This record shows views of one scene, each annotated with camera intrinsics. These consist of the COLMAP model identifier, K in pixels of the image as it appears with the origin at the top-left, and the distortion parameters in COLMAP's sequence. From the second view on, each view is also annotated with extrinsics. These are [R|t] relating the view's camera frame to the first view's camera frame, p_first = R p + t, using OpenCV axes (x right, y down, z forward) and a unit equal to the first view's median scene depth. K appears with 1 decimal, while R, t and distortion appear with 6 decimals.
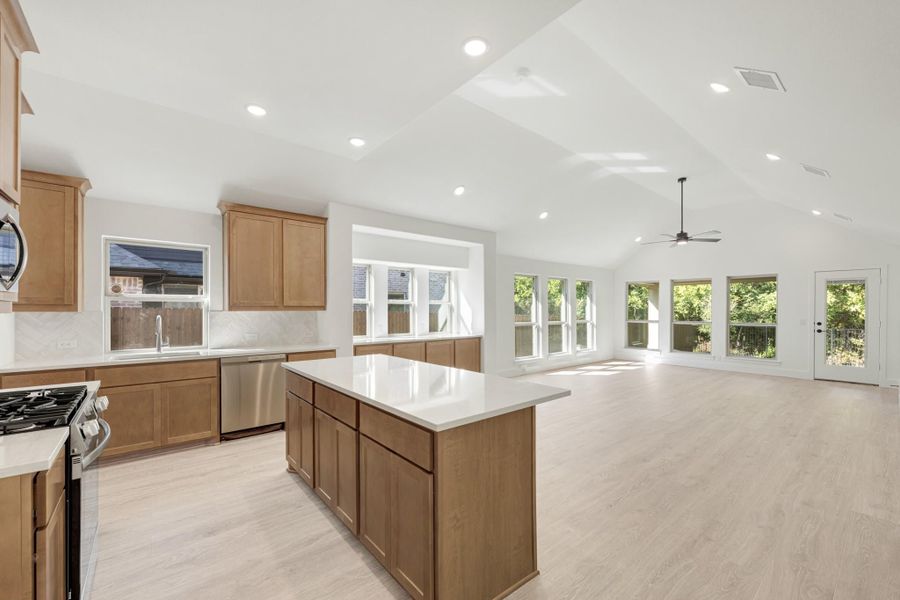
lens RADIAL K [[368.8, 0, 452.8], [0, 368.8, 311.2], [0, 0, 1]] dist [-0.001056, -0.000060]
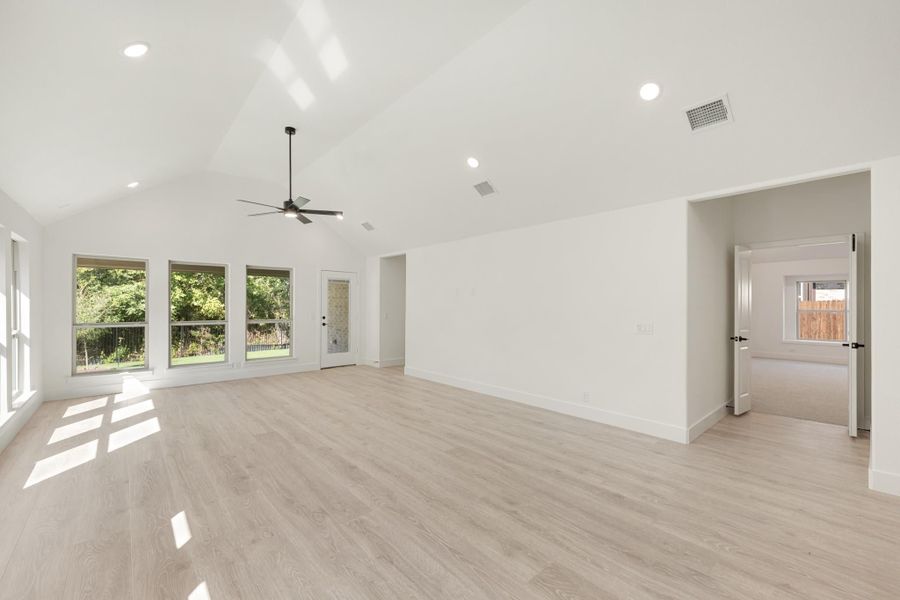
lens RADIAL K [[374.4, 0, 447.6], [0, 374.4, 305.5], [0, 0, 1]] dist [-0.001556, -0.000311]
pose [[-0.020674, -0.002132, 0.999784, -0.096298], [0.003986, 0.999990, 0.002215, -0.002563], [-0.999778, 0.004031, -0.020665, 0.490683]]
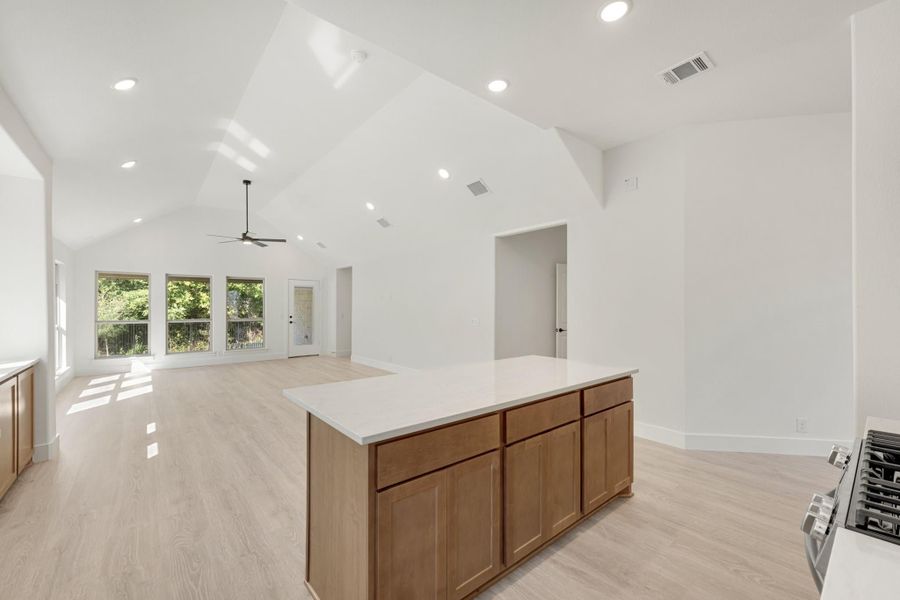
lens RADIAL K [[368.9, 0, 449.7], [0, 368.9, 306.0], [0, 0, 1]] dist [-0.000632, 0.000183]
pose [[0.002508, 0.000581, 0.999997, -0.291180], [0.007186, 0.999974, -0.000599, -0.001614], [-0.999971, 0.007188, 0.002504, 0.300274]]
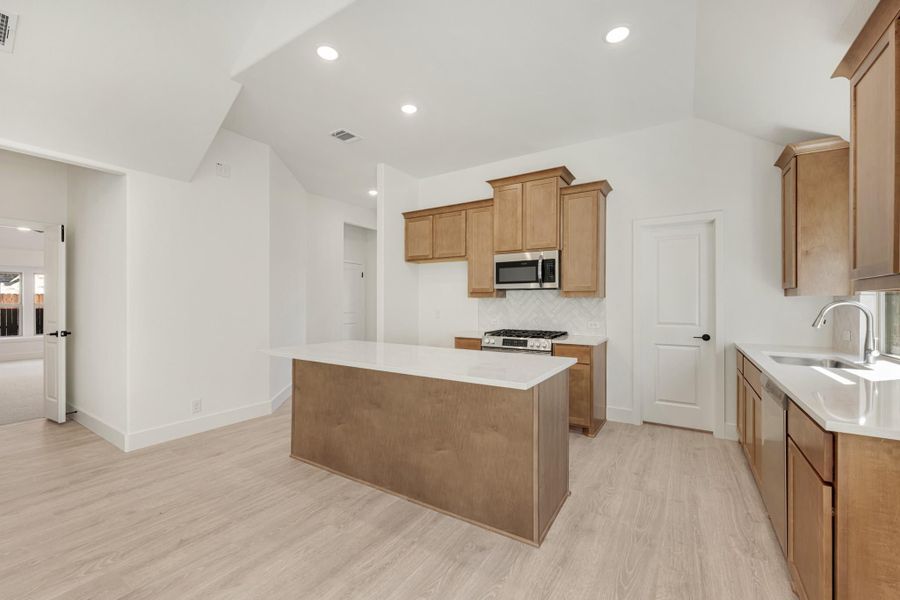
lens RADIAL K [[364.6, 0, 450.0], [0, 364.6, 300.0], [0, 0, 1]] dist [-0.001396, -0.000100]
pose [[-0.955322, -0.003148, -0.295549, 0.010490], [-0.002798, 0.999995, -0.001606, 0.005478], [0.295552, -0.000707, -0.955326, 0.557557]]
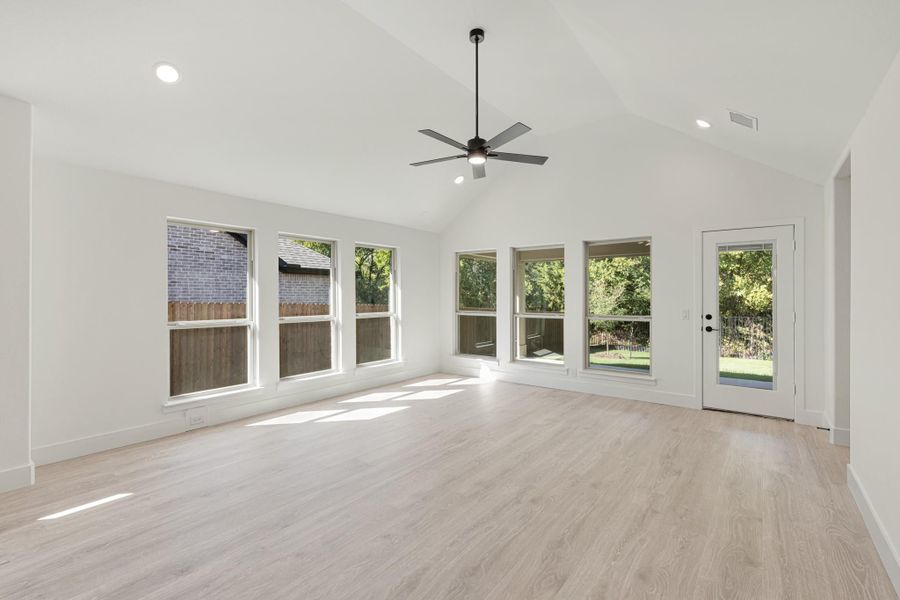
lens RADIAL K [[406.1, 0, 452.8], [0, 406.1, 294.3], [0, 0, 1]] dist [0.000983, -0.000162]
pose [[0.975482, -0.001766, 0.220072, 0.328379], [0.004118, 0.999939, -0.010228, 0.001387], [-0.220040, 0.010884, 0.975430, 0.331135]]
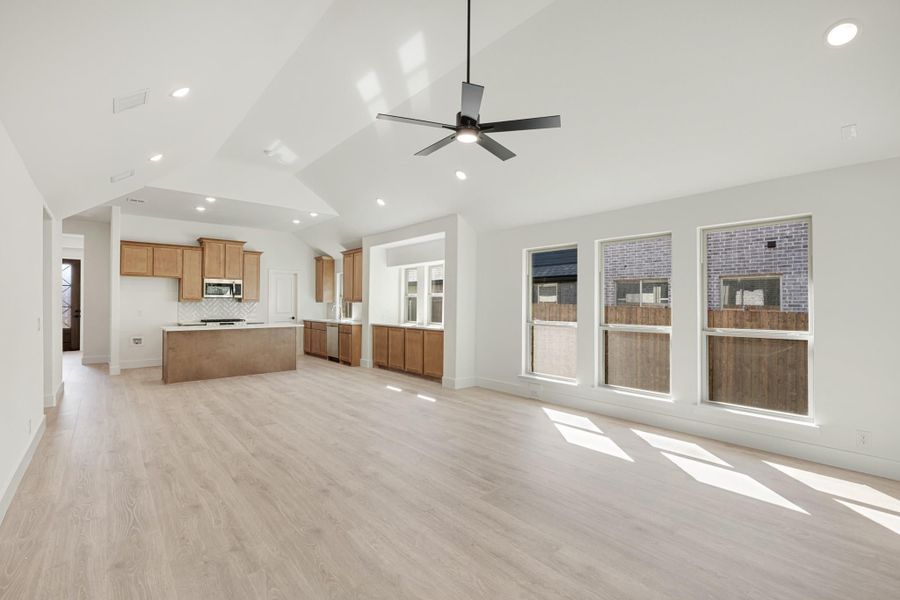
lens RADIAL K [[403.0, 0, 450.0], [0, 403.0, 300.0], [0, 0, 1]] dist [-0.001116, -0.000179]
pose [[0.015147, -0.006877, -0.999862, 0.750597], [-0.007382, 0.999948, -0.006990, -0.000969], [0.999858, 0.007487, 0.015096, 0.682918]]
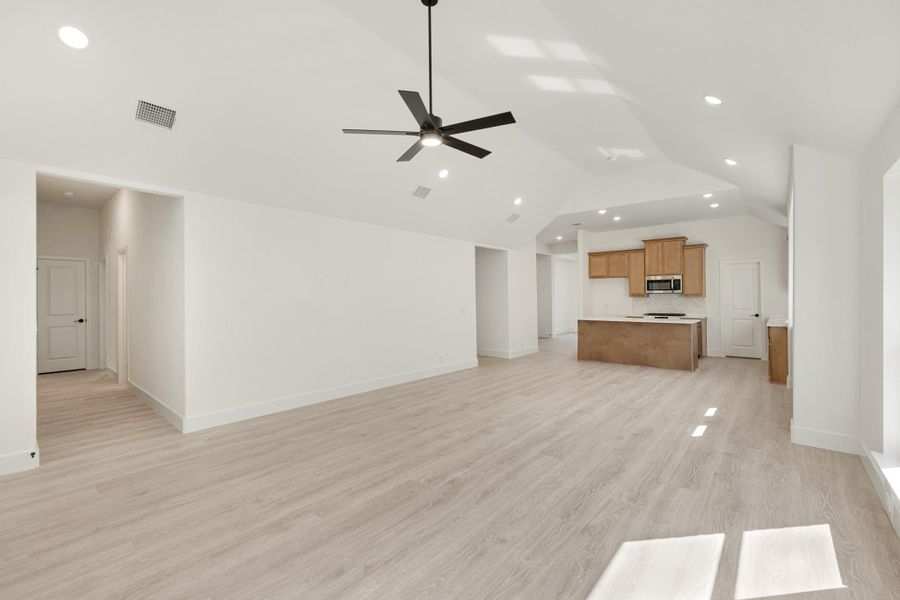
lens RADIAL K [[380.2, 0, 455.6], [0, 380.2, 294.6], [0, 0, 1]] dist [-0.000736, 0.000078]
pose [[-0.984974, 0.002963, -0.172679, 0.471615], [0.004080, 0.999973, -0.006112, -0.001709], [0.172656, -0.006725, -0.984959, 1.011798]]
